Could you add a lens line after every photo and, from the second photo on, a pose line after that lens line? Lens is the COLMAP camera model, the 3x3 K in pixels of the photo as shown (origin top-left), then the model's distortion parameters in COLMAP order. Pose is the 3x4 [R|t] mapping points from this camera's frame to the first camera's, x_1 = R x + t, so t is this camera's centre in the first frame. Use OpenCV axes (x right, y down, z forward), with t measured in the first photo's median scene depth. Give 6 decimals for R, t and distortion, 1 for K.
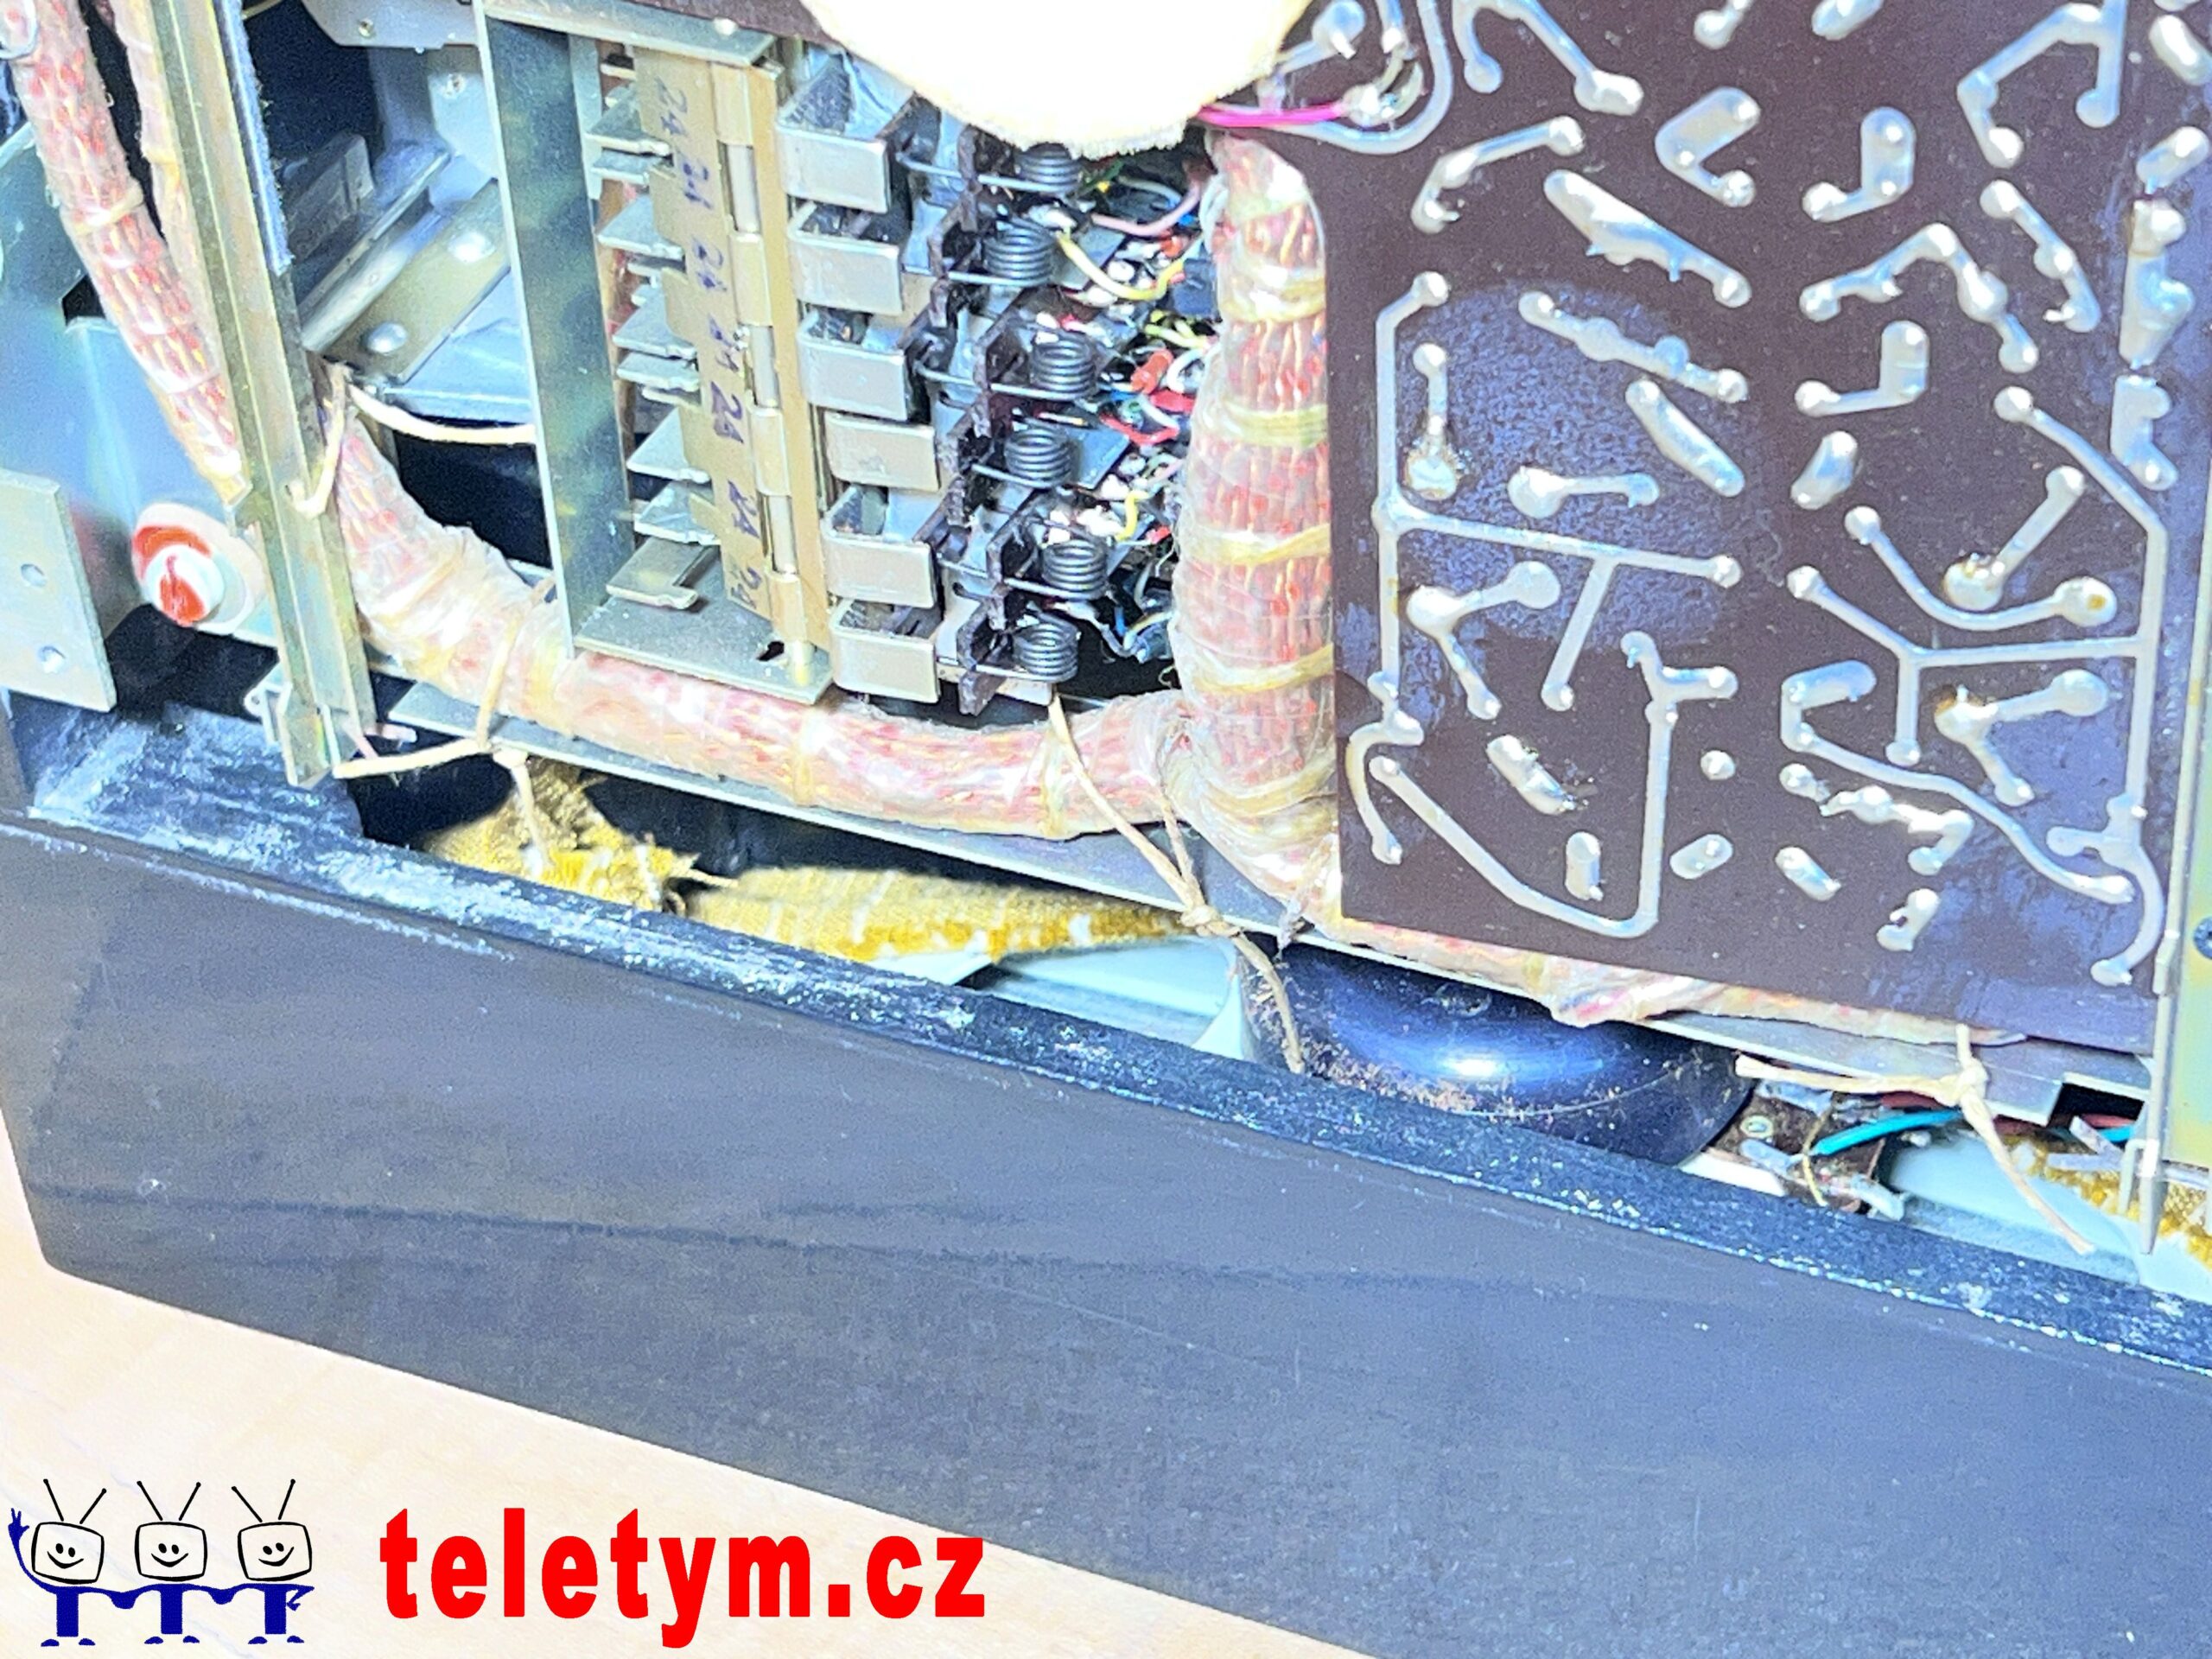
lens RADIAL K [[4957.7, 0, 1161.6], [0, 4957.7, 830.8], [0, 0, 1]] dist [0.204747, -0.584926]
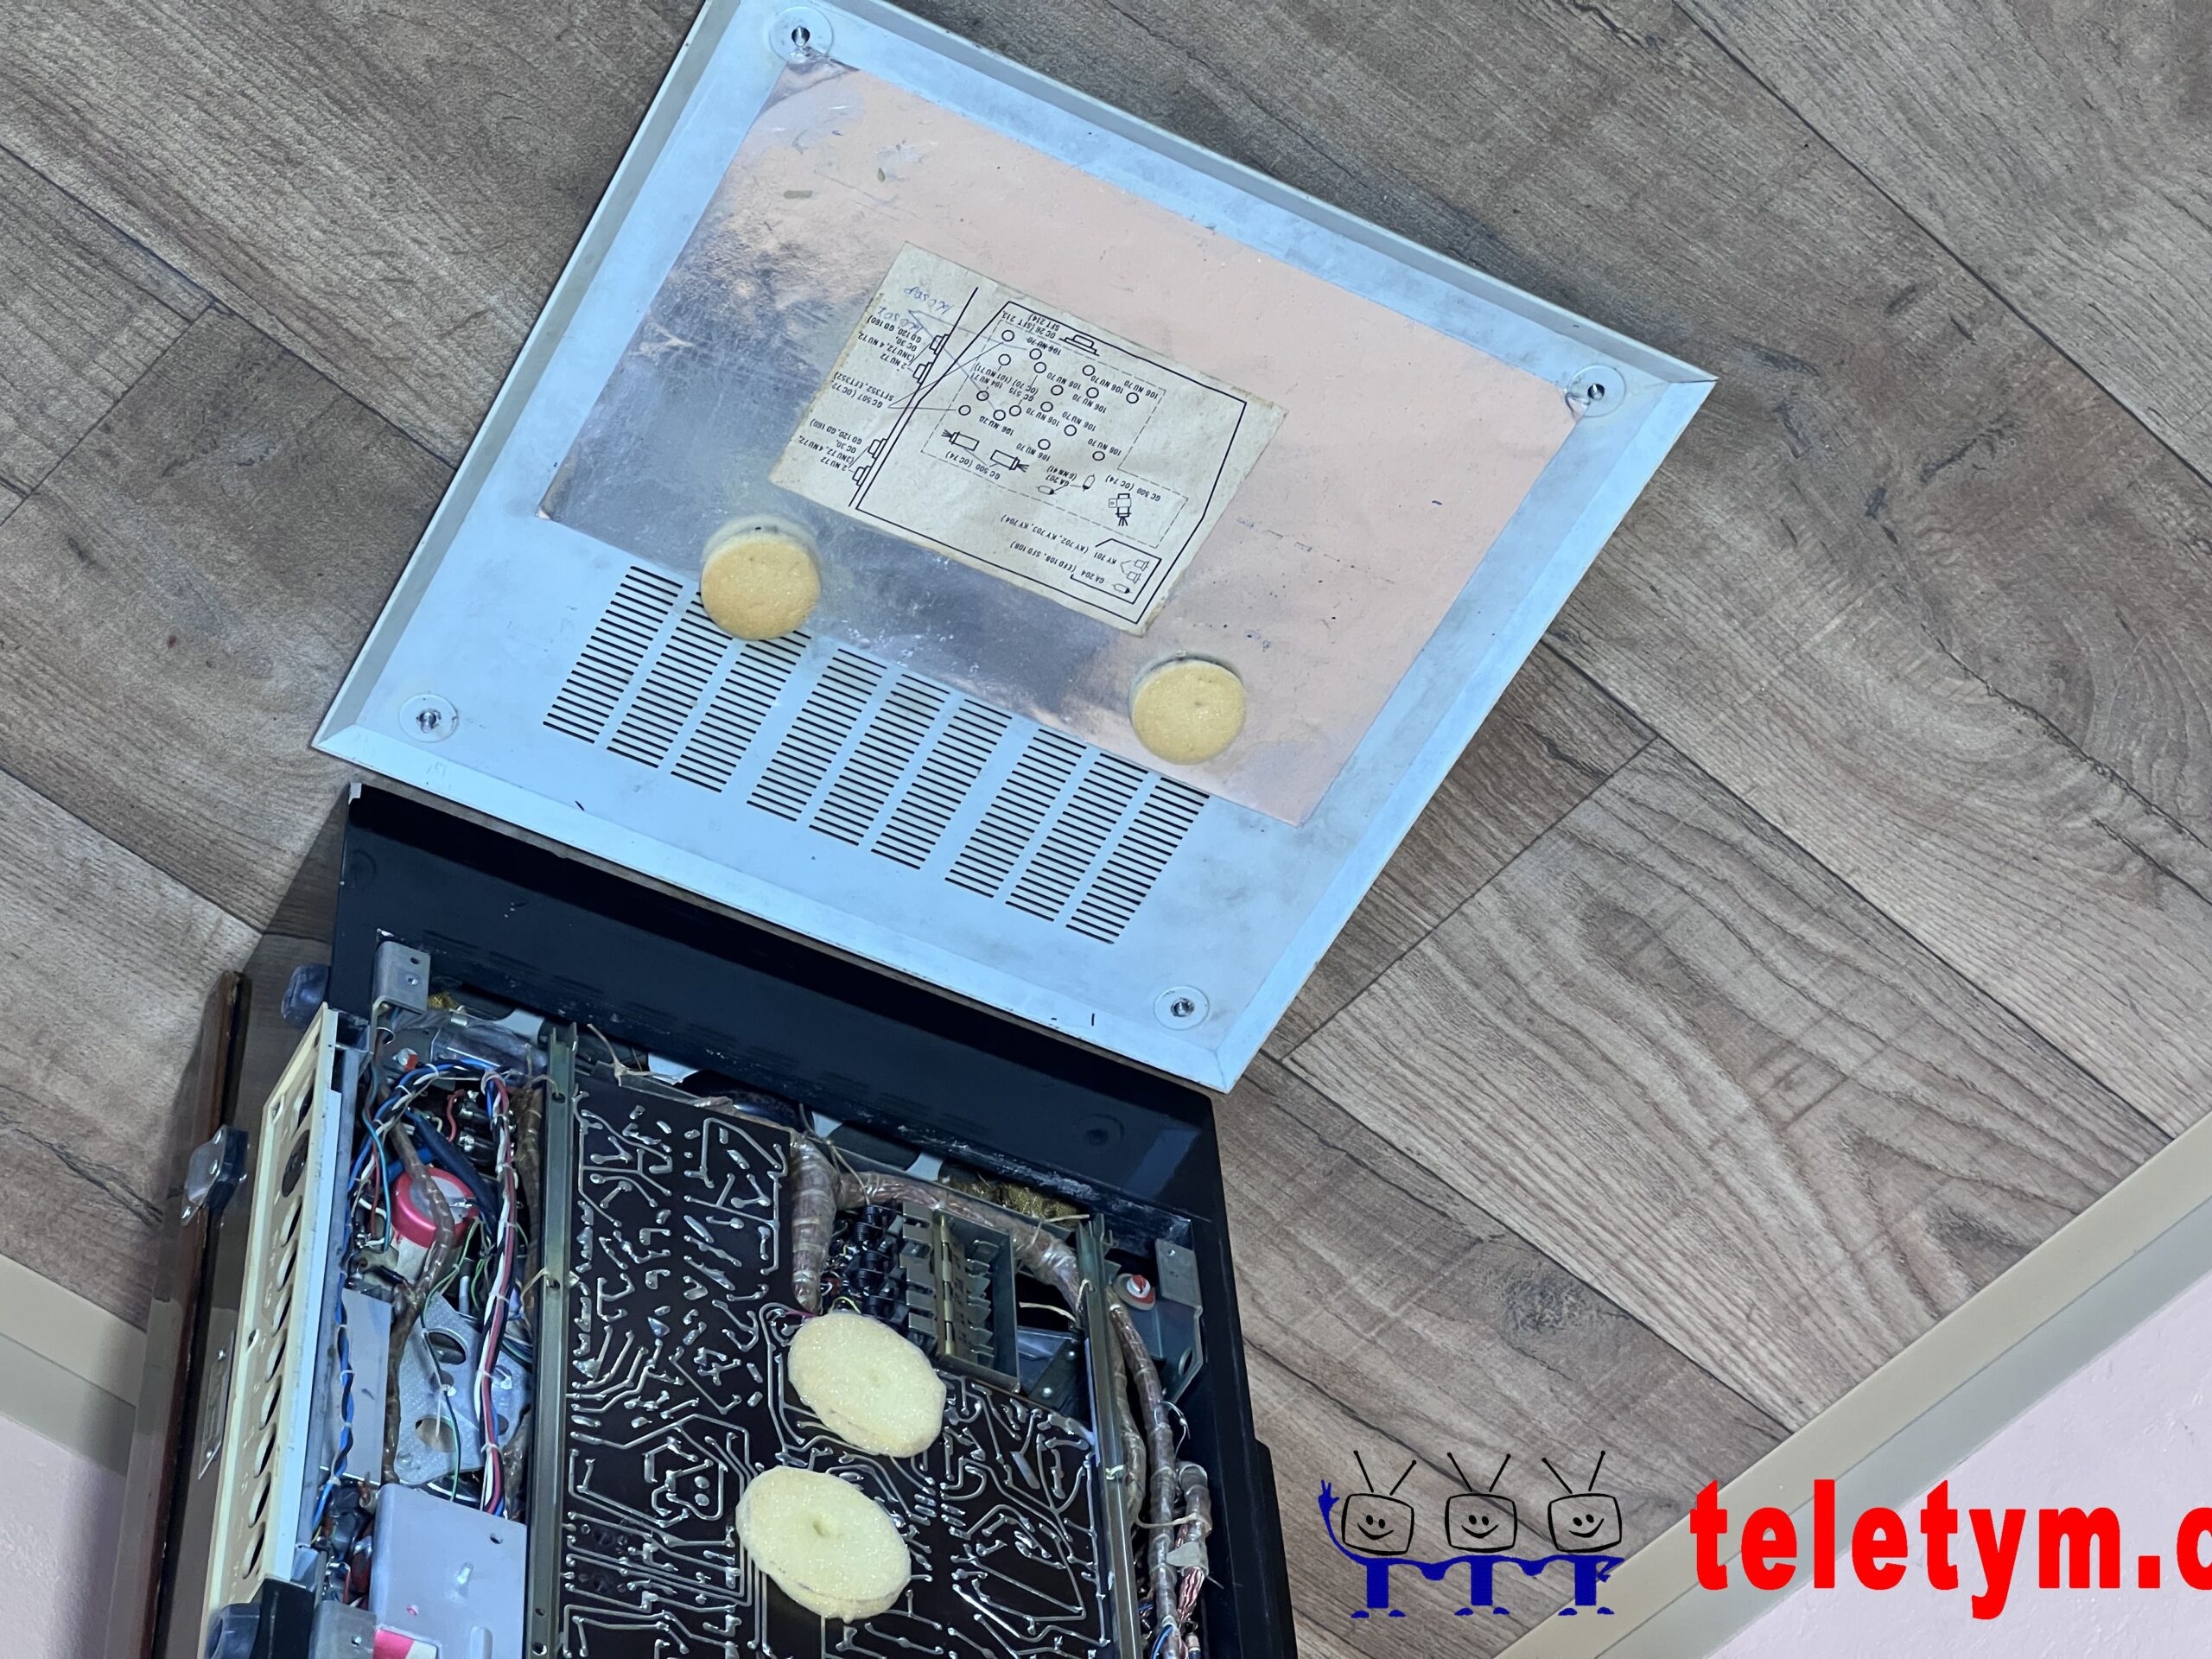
lens RADIAL K [[4884.0, 0, 1107.3], [0, 4884.0, 878.4], [0, 0, 1]] dist [-0.282742, 7.549636]
pose [[-0.996812, -0.052254, -0.060297, 0.031937], [0.036477, -0.970561, 0.238079, -0.665933], [-0.070962, 0.235121, 0.969372, -2.572869]]
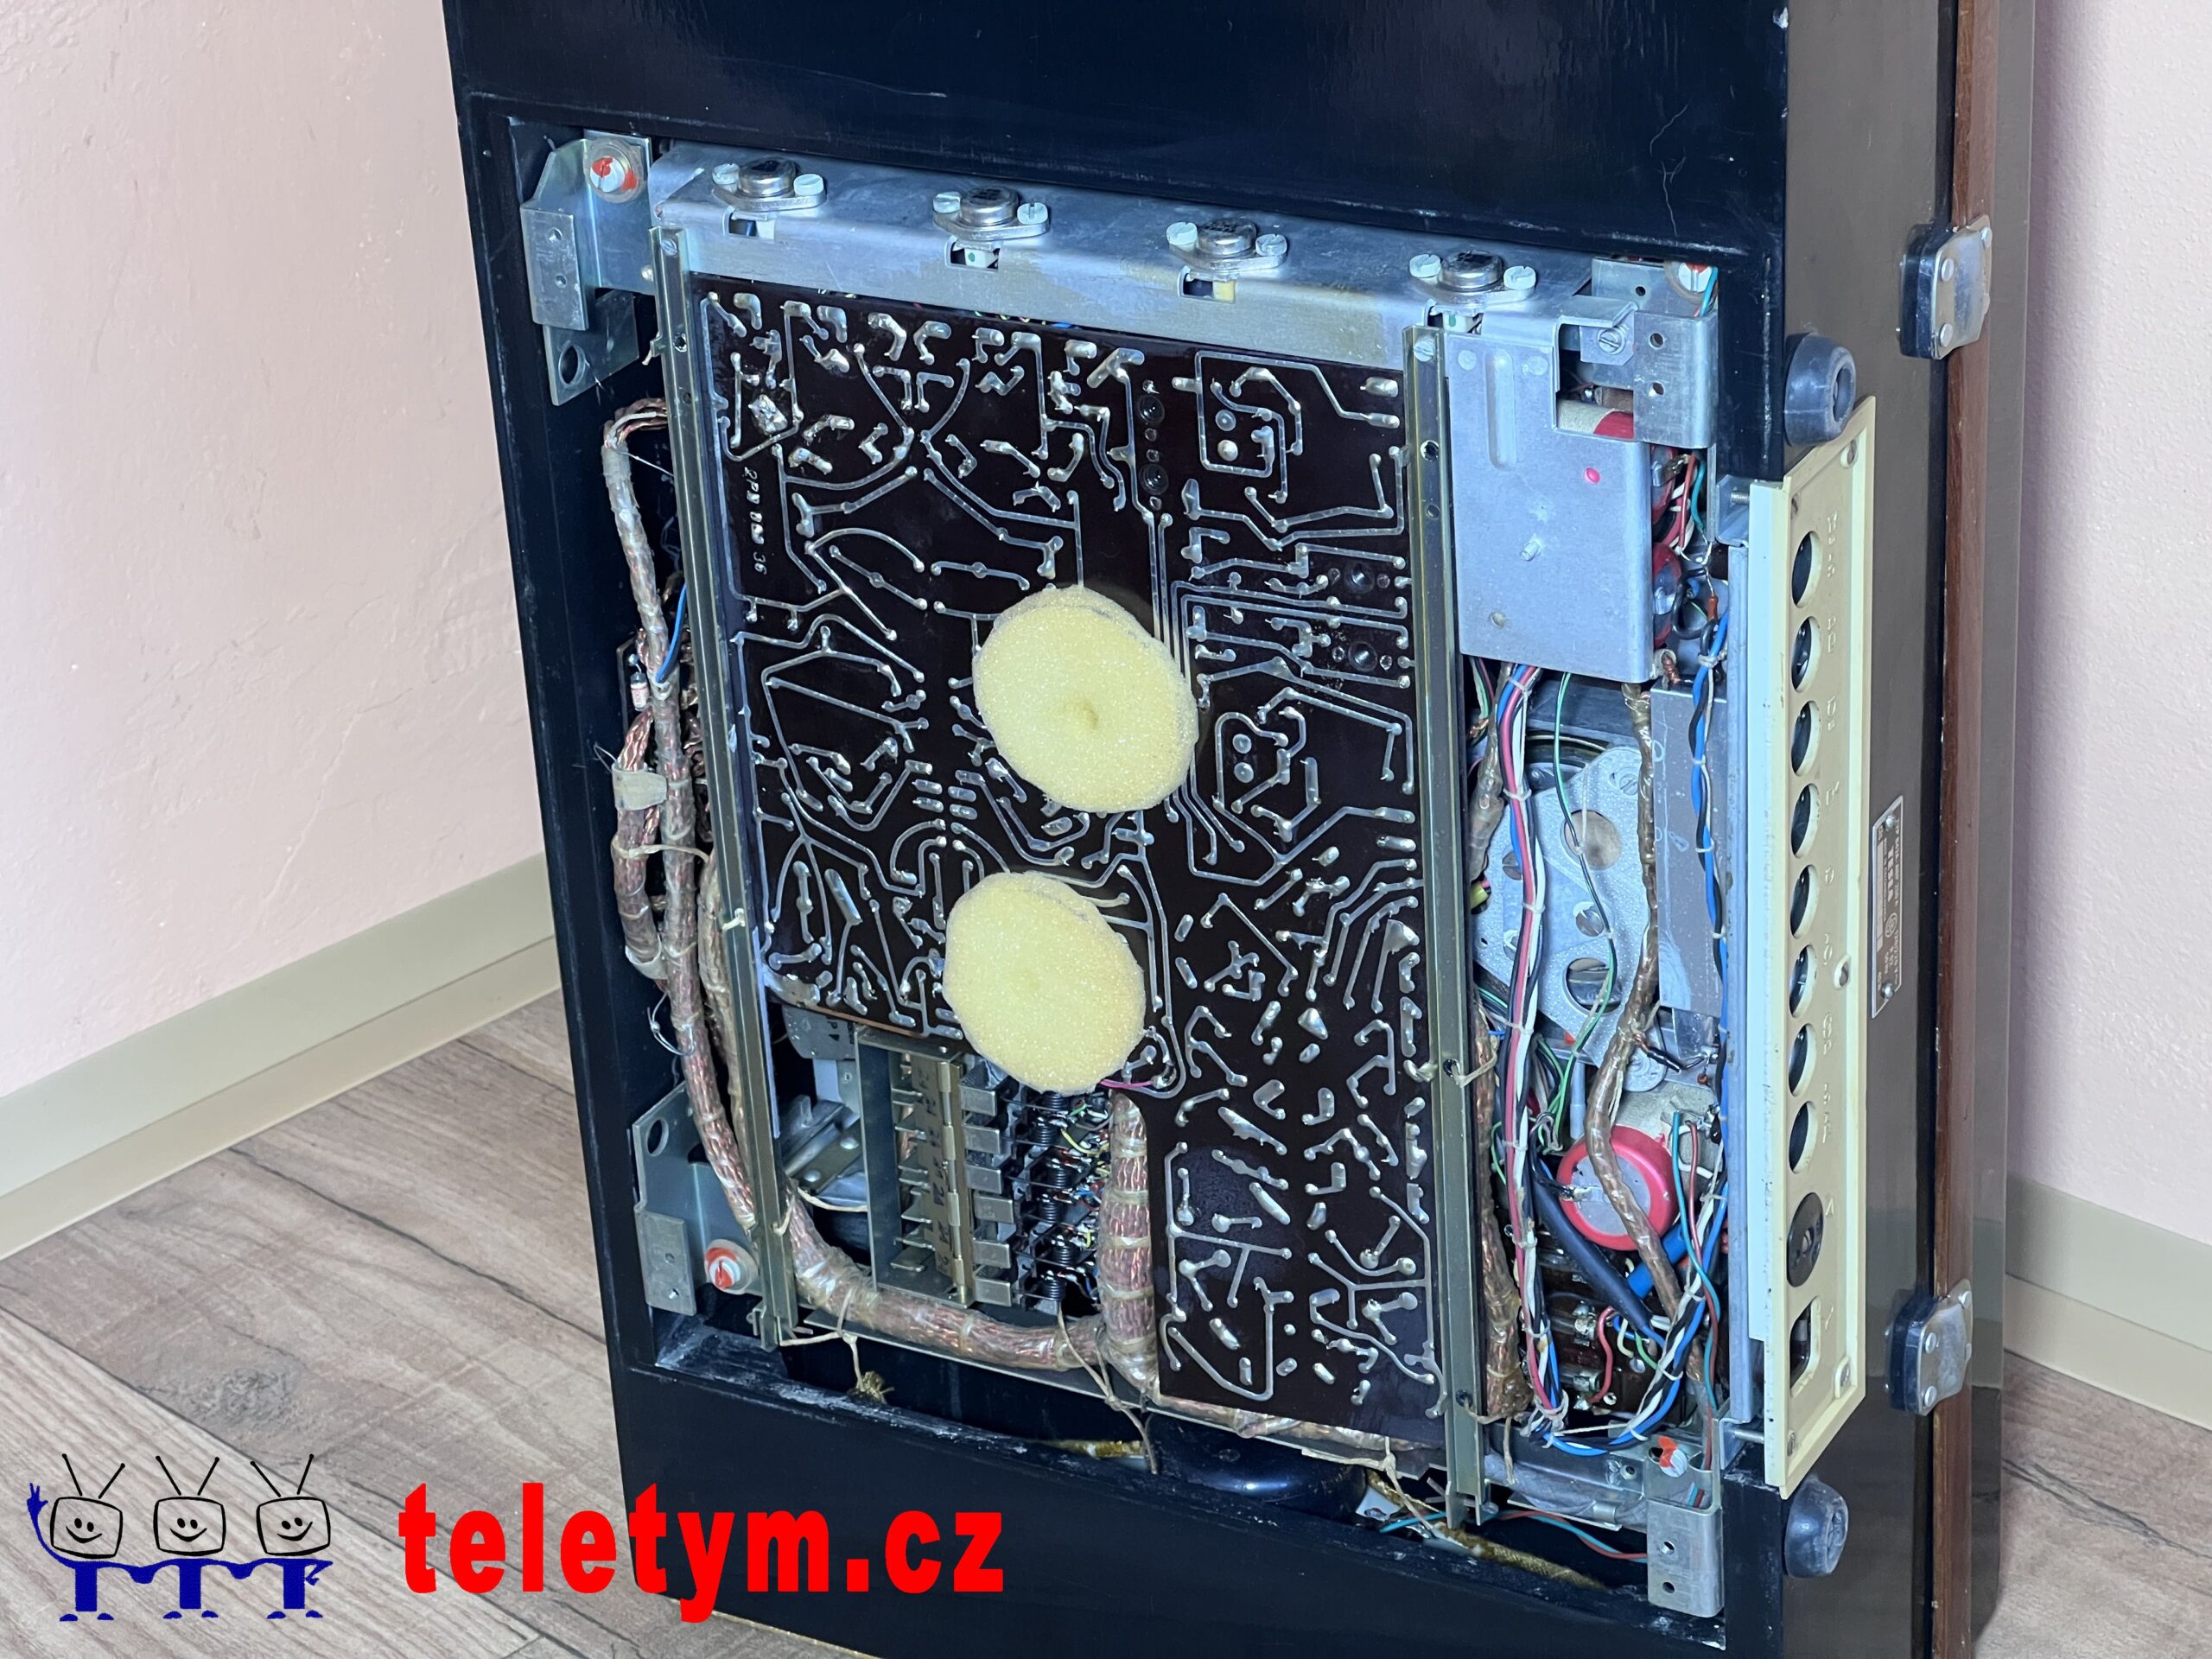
lens RADIAL K [[4884.0, 0, 1107.3], [0, 4884.0, 878.4], [0, 0, 1]] dist [-0.282742, 7.549636]
pose [[0.995294, 0.033006, -0.091107, 0.250232], [-0.051955, 0.975405, -0.214209, 0.326003], [0.081796, 0.217934, 0.972530, -1.670355]]
